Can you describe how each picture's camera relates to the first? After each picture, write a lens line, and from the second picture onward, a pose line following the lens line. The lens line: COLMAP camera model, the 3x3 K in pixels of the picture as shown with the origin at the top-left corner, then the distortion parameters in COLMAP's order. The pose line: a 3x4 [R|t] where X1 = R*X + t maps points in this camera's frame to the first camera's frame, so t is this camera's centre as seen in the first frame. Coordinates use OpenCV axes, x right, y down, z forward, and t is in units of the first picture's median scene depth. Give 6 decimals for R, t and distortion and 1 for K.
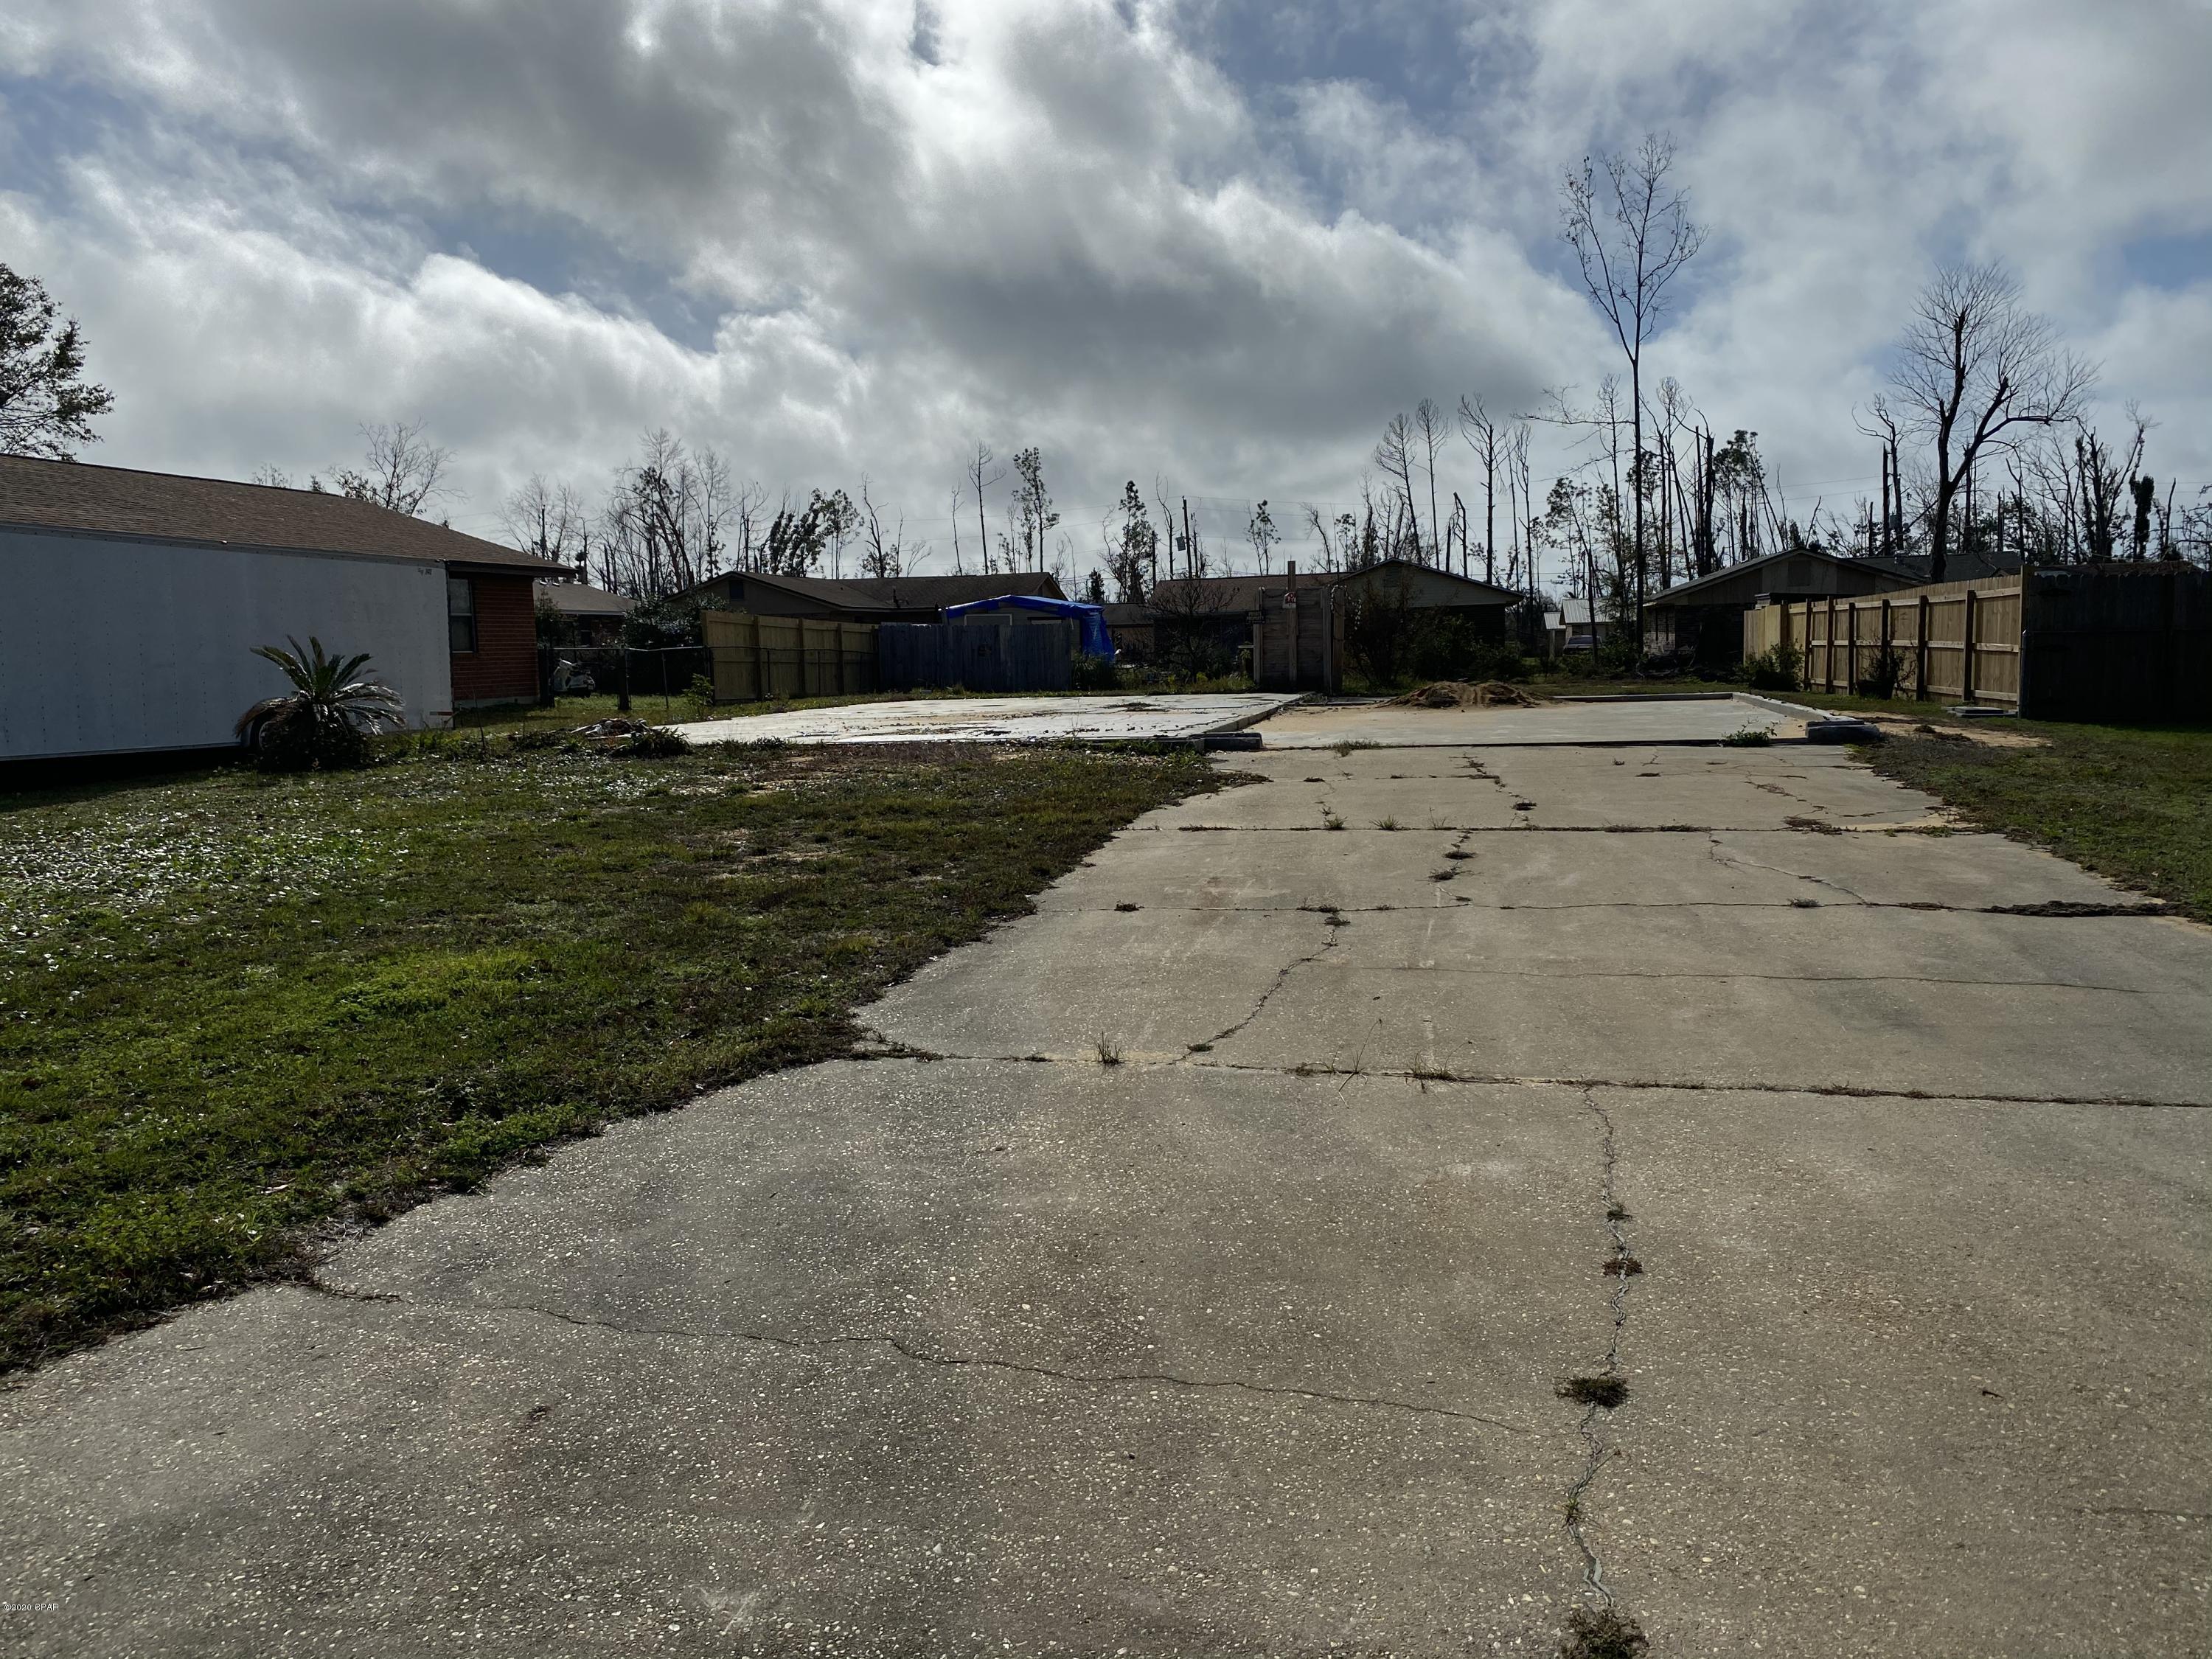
lens RADIAL K [[1695.8, 0, 1111.5], [0, 1695.8, 839.3], [0, 0, 1]] dist [0.025762, -0.034473]
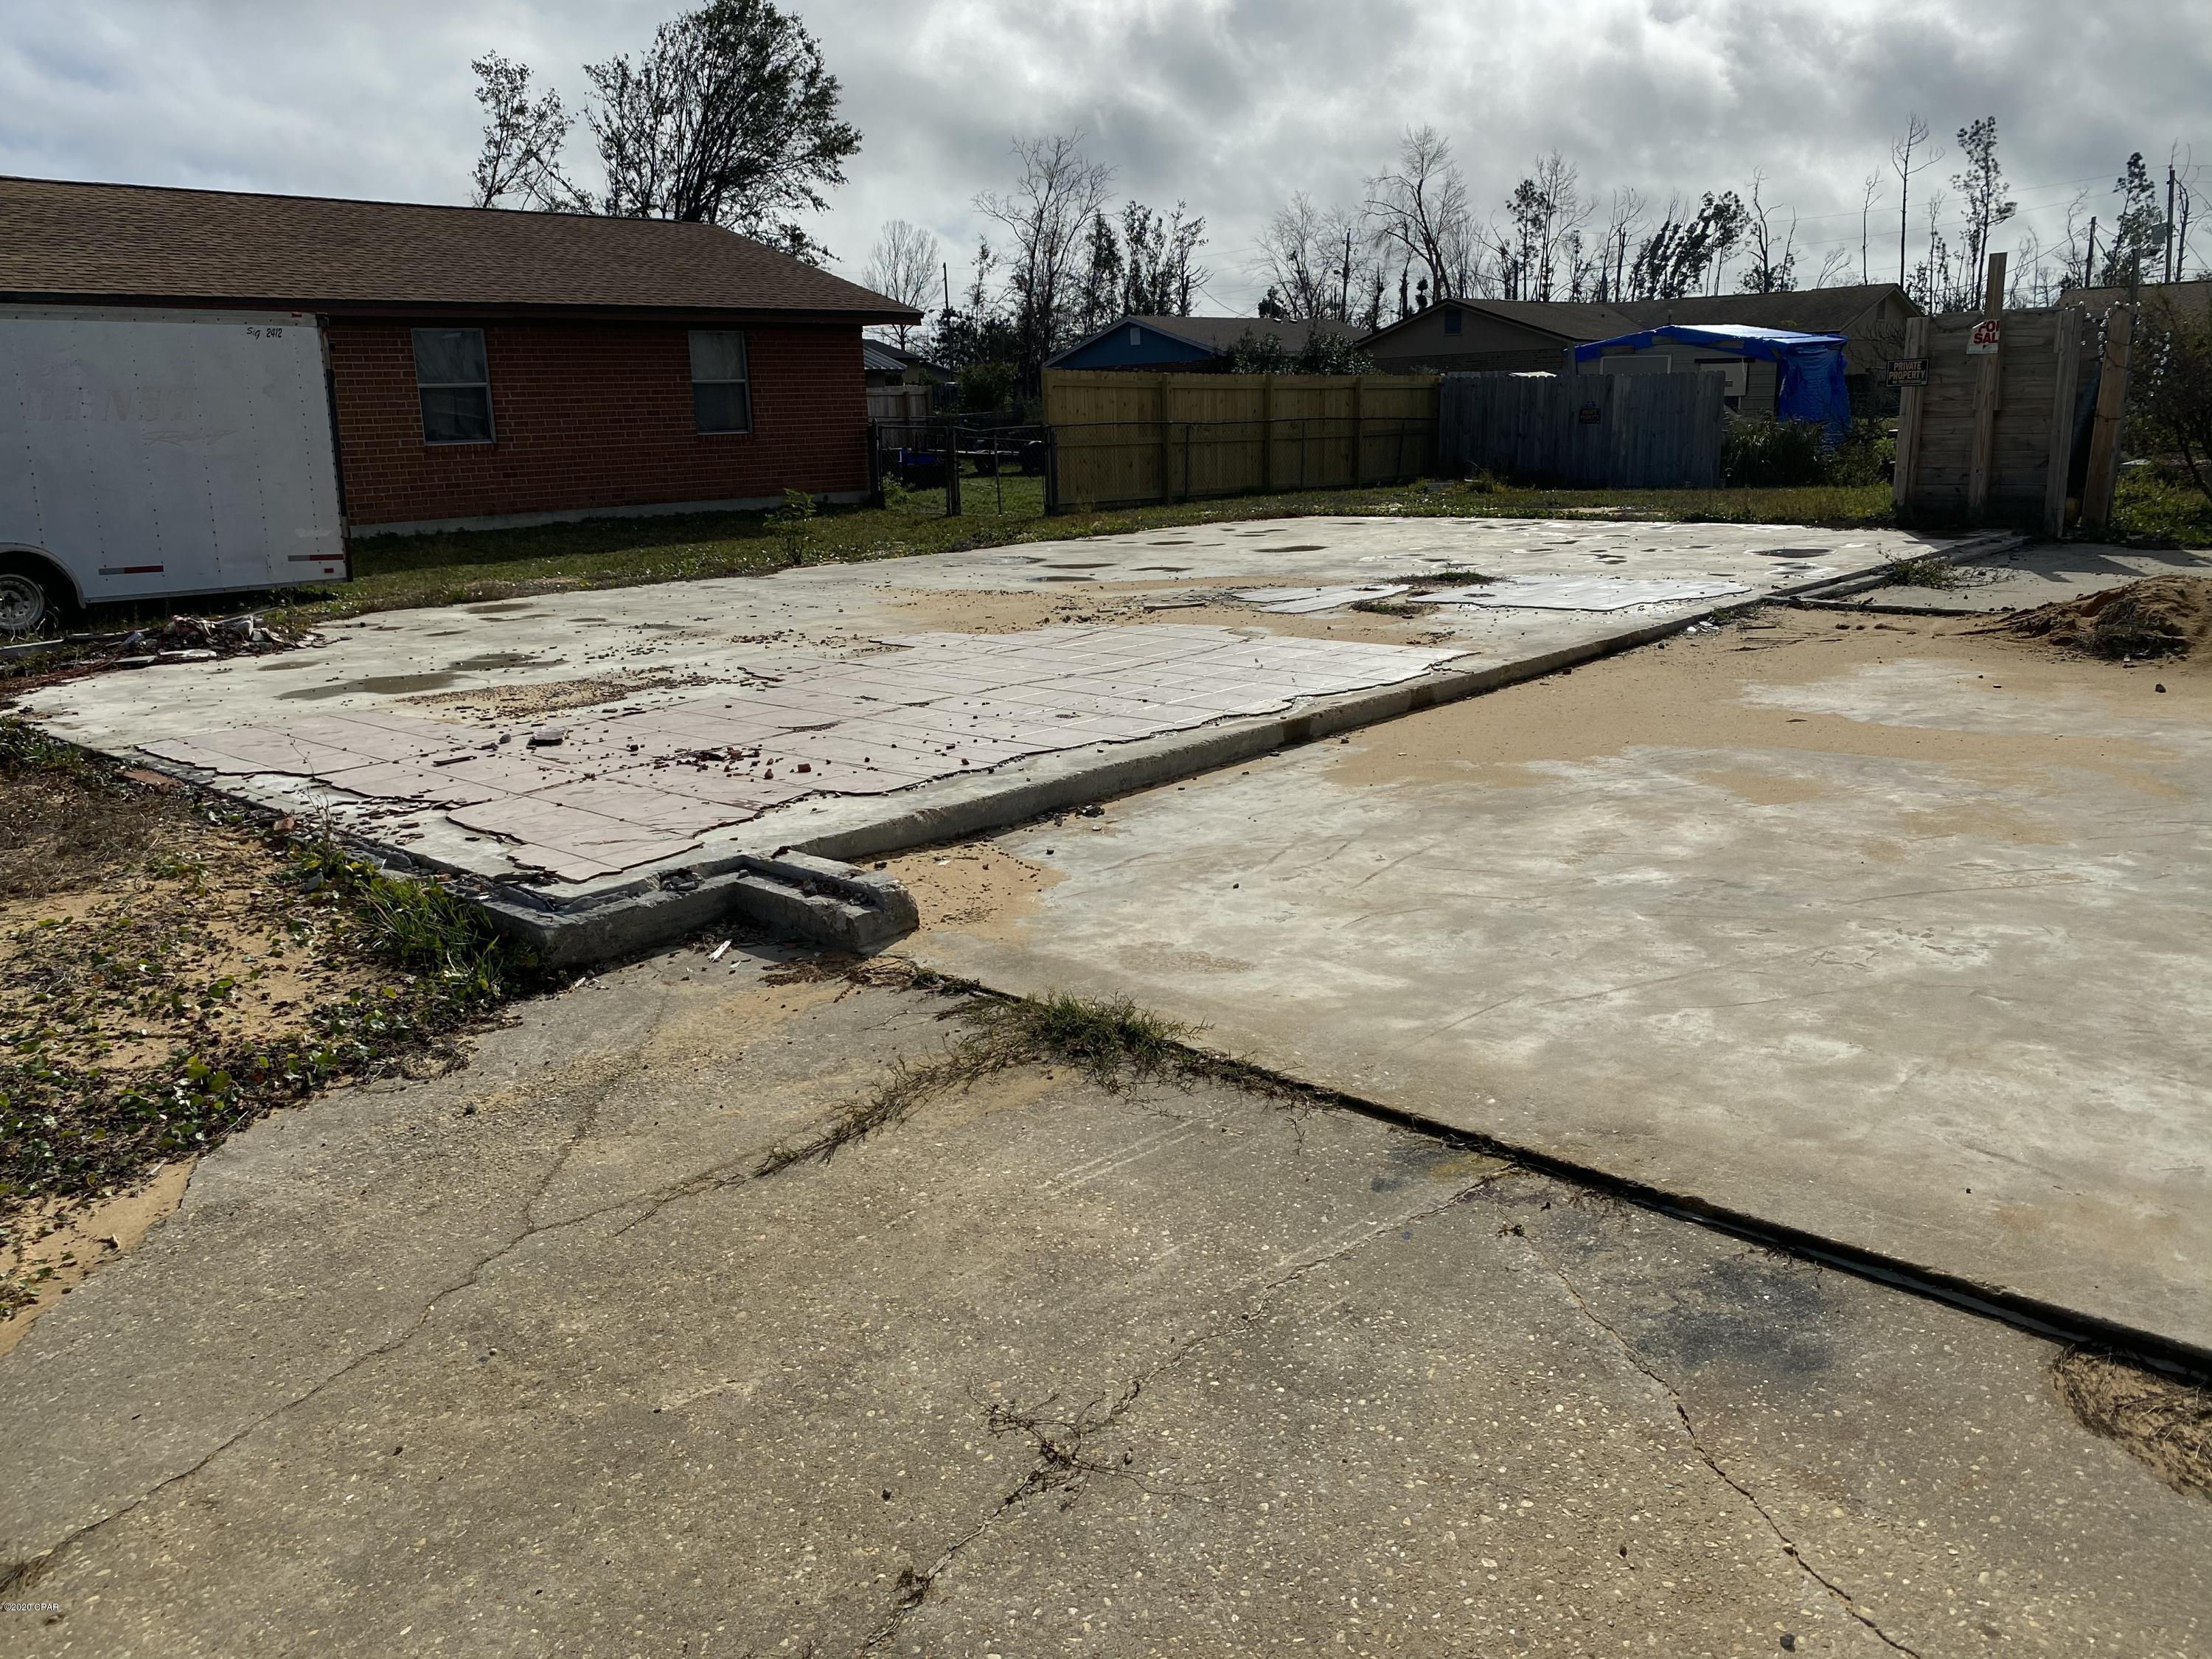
lens RADIAL K [[1695.8, 0, 1087.3], [0, 1695.8, 809.6], [0, 0, 1]] dist [0.025762, -0.034473]
pose [[0.858882, 0.119907, -0.497941, 0.028840], [-0.050827, 0.987365, 0.150092, -0.013494], [0.509646, -0.103603, 0.854124, 0.087194]]
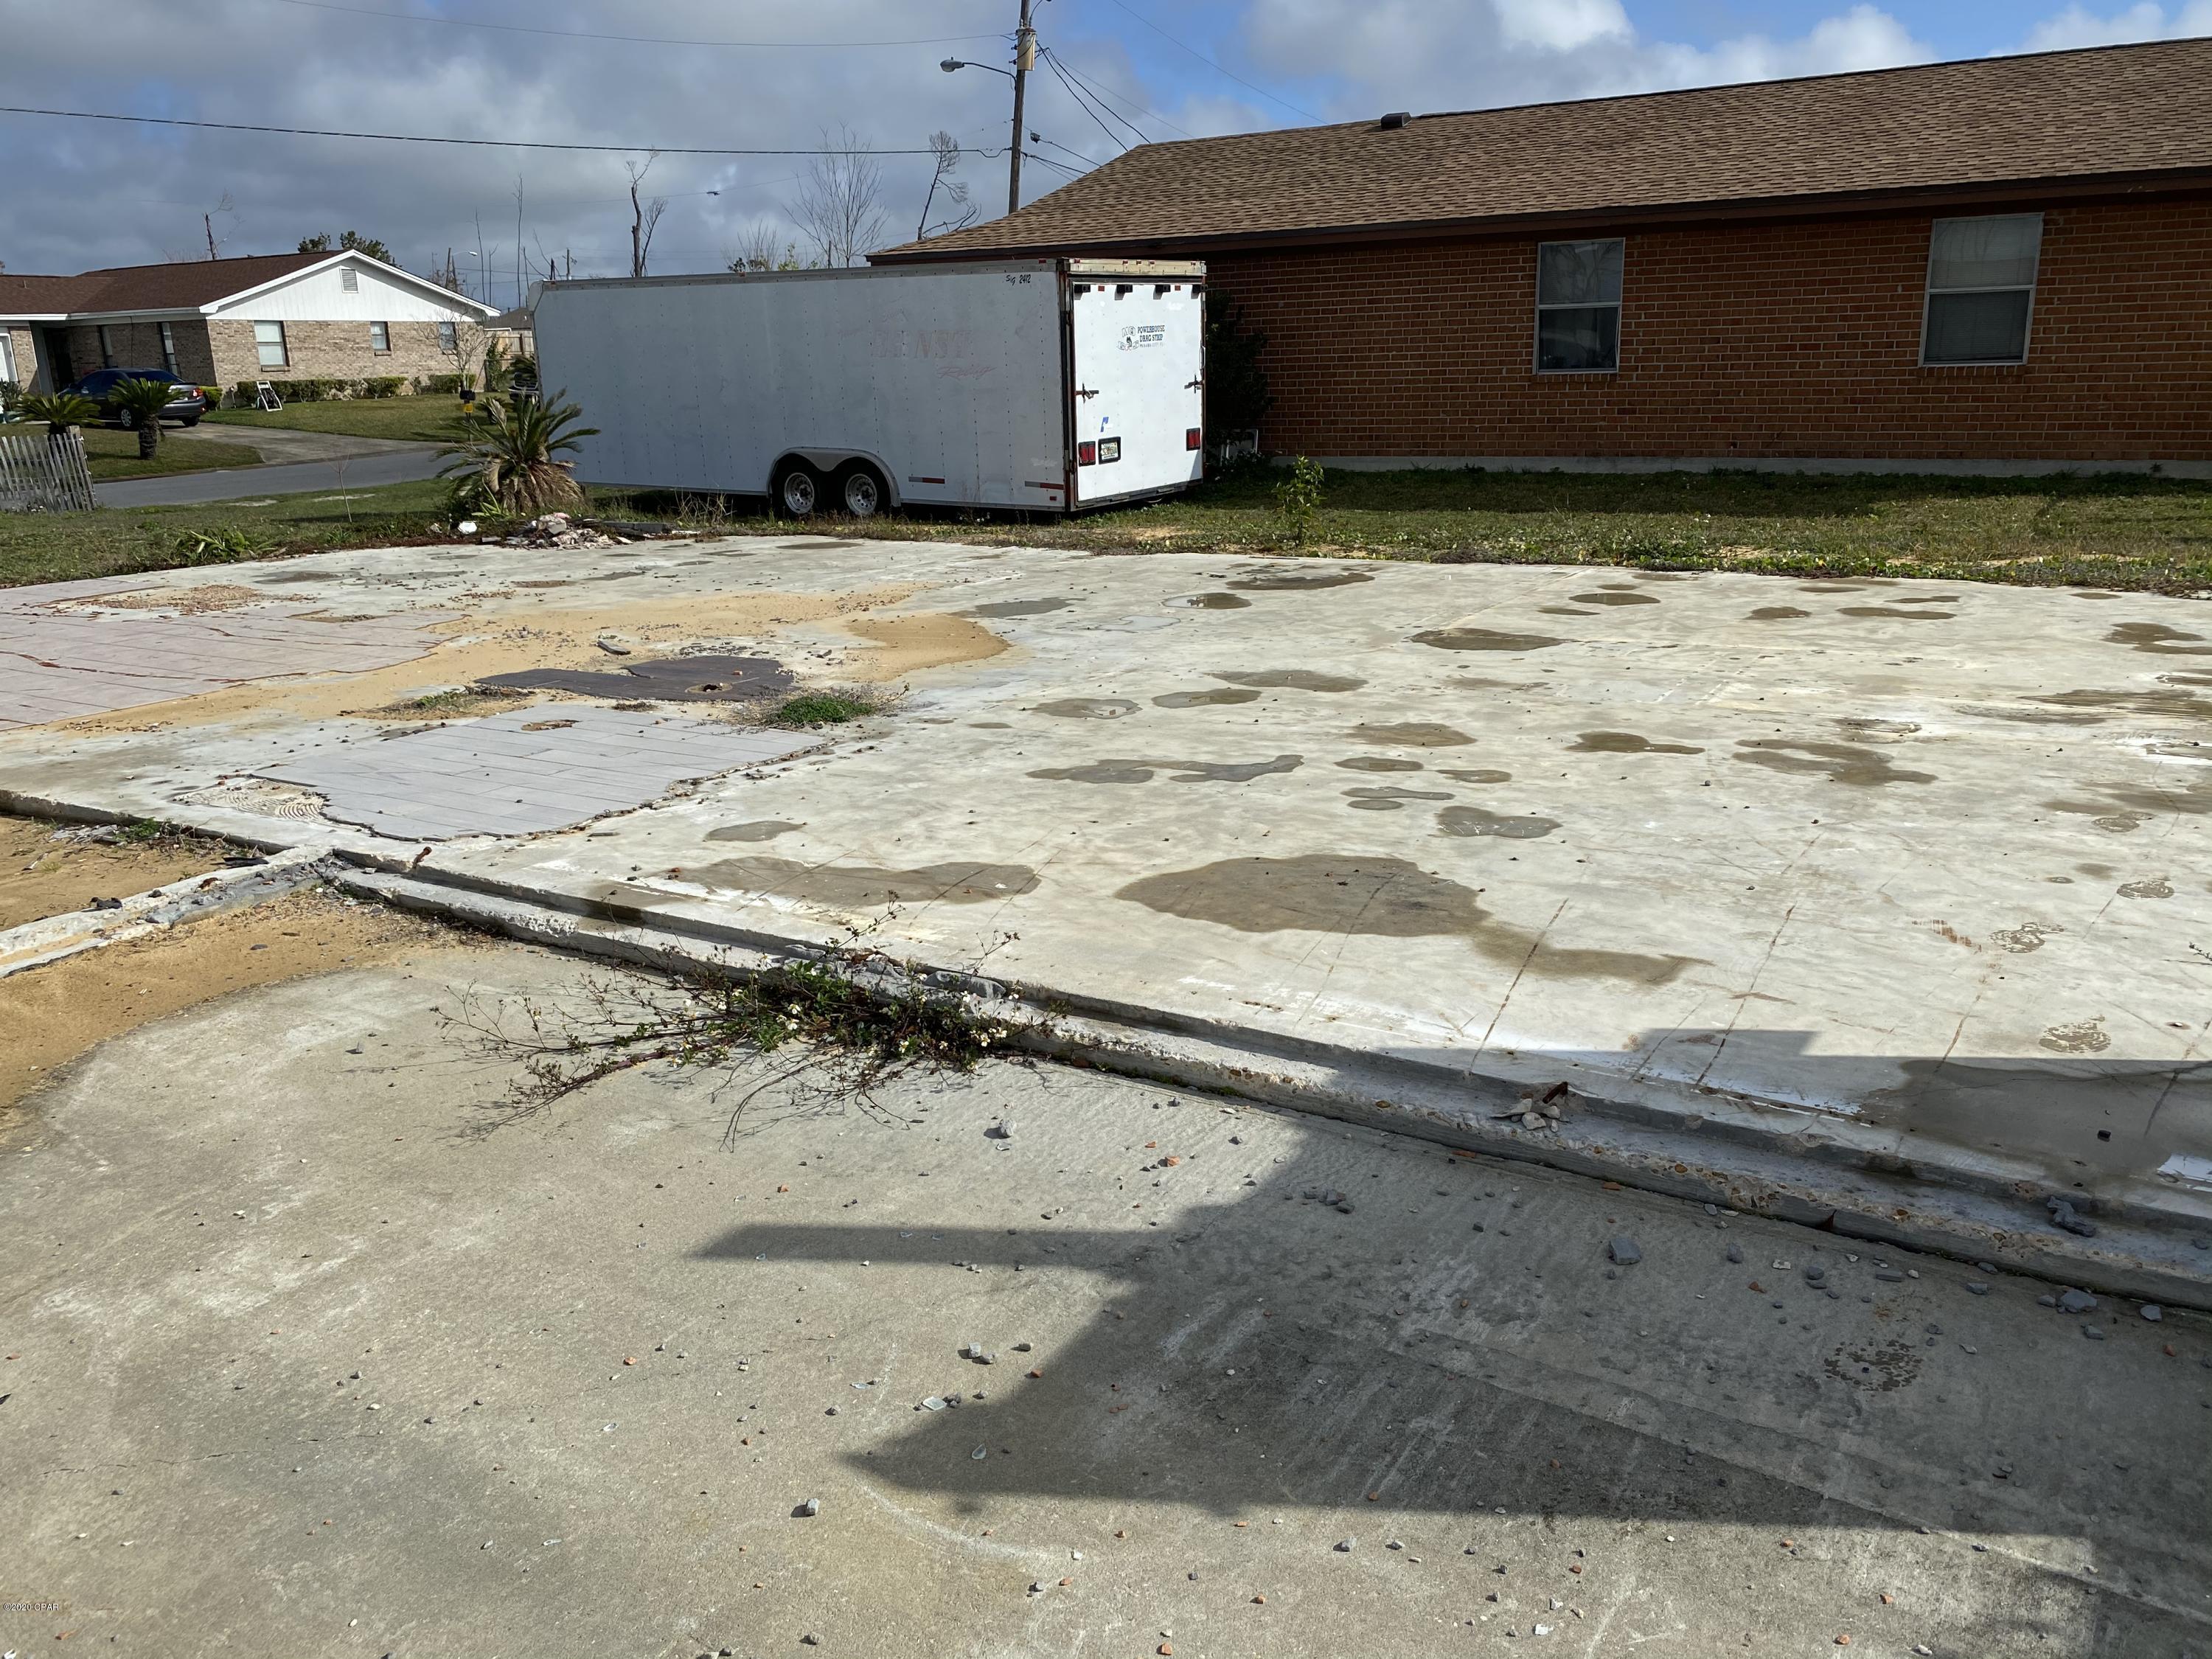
lens RADIAL K [[1695.8, 0, 1117.6], [0, 1695.8, 830.3], [0, 0, 1]] dist [0.025762, -0.034473]
pose [[-0.289760, 0.294407, -0.910694, 0.042914], [-0.075448, 0.941527, 0.328380, -0.025659], [0.954121, 0.163861, -0.250604, 0.182466]]
